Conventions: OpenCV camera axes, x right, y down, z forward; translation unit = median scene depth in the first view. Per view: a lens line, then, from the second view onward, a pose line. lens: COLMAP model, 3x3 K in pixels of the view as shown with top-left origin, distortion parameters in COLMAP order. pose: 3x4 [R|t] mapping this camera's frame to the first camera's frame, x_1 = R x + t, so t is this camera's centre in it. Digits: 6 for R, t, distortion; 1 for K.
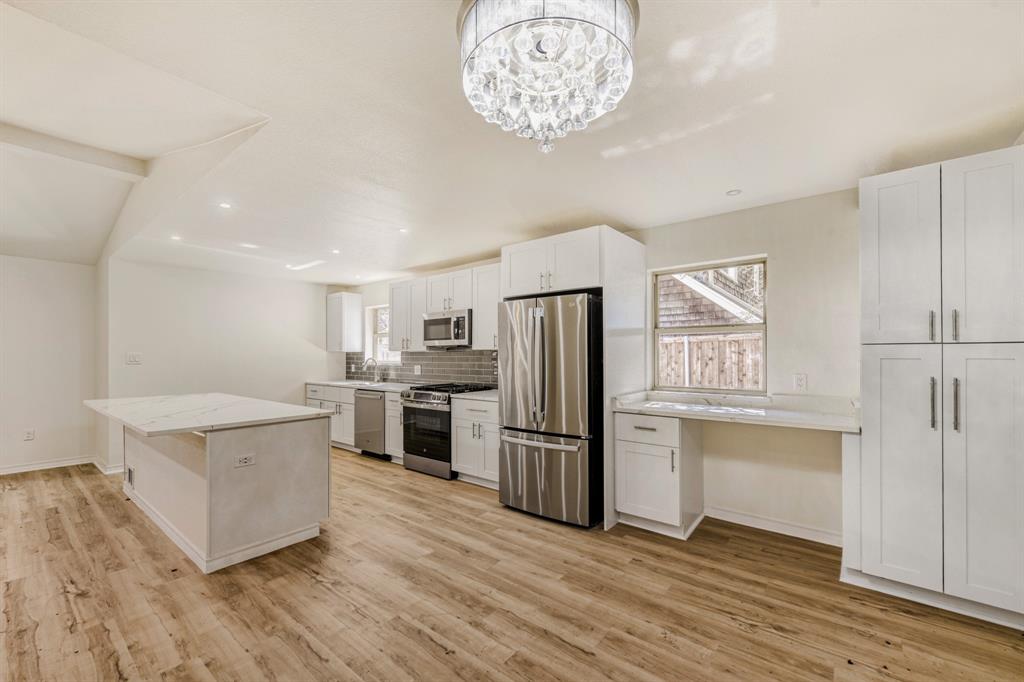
lens RADIAL K [[424.8, 0, 544.3], [0, 424.8, 355.3], [0, 0, 1]] dist [0.000892, -0.000157]
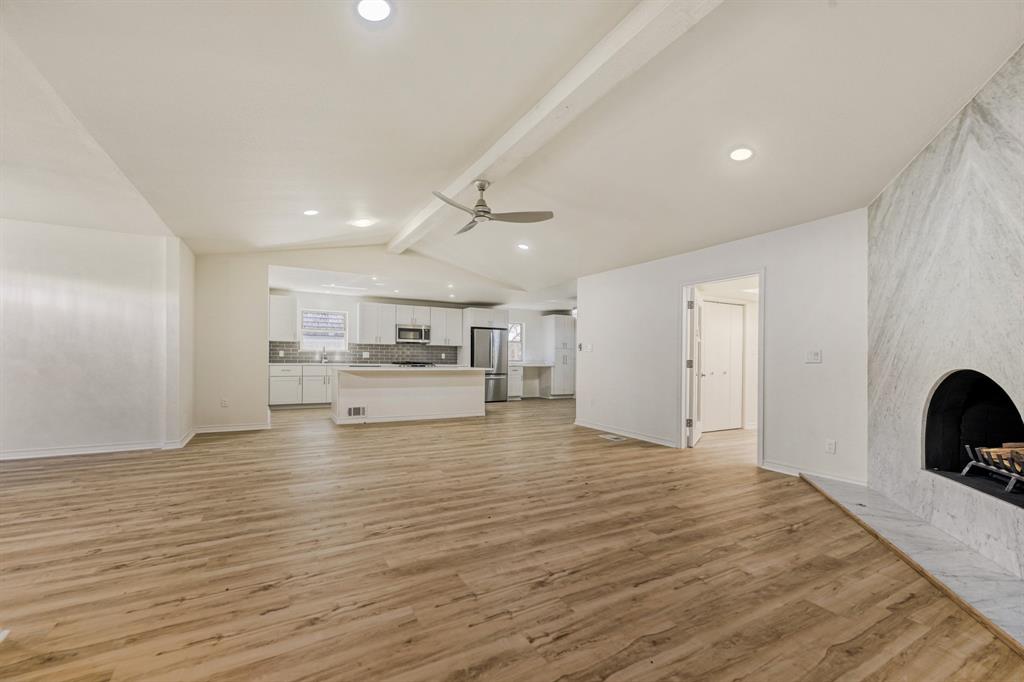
lens RADIAL K [[400.2, 0, 559.8], [0, 400.2, 363.8], [0, 0, 1]] dist [0.000386, 0.000025]
pose [[0.296083, -0.009184, 0.955118, -3.108122], [-0.014072, 0.999803, 0.013976, 0.073126], [-0.955059, -0.017579, 0.295895, -0.357482]]
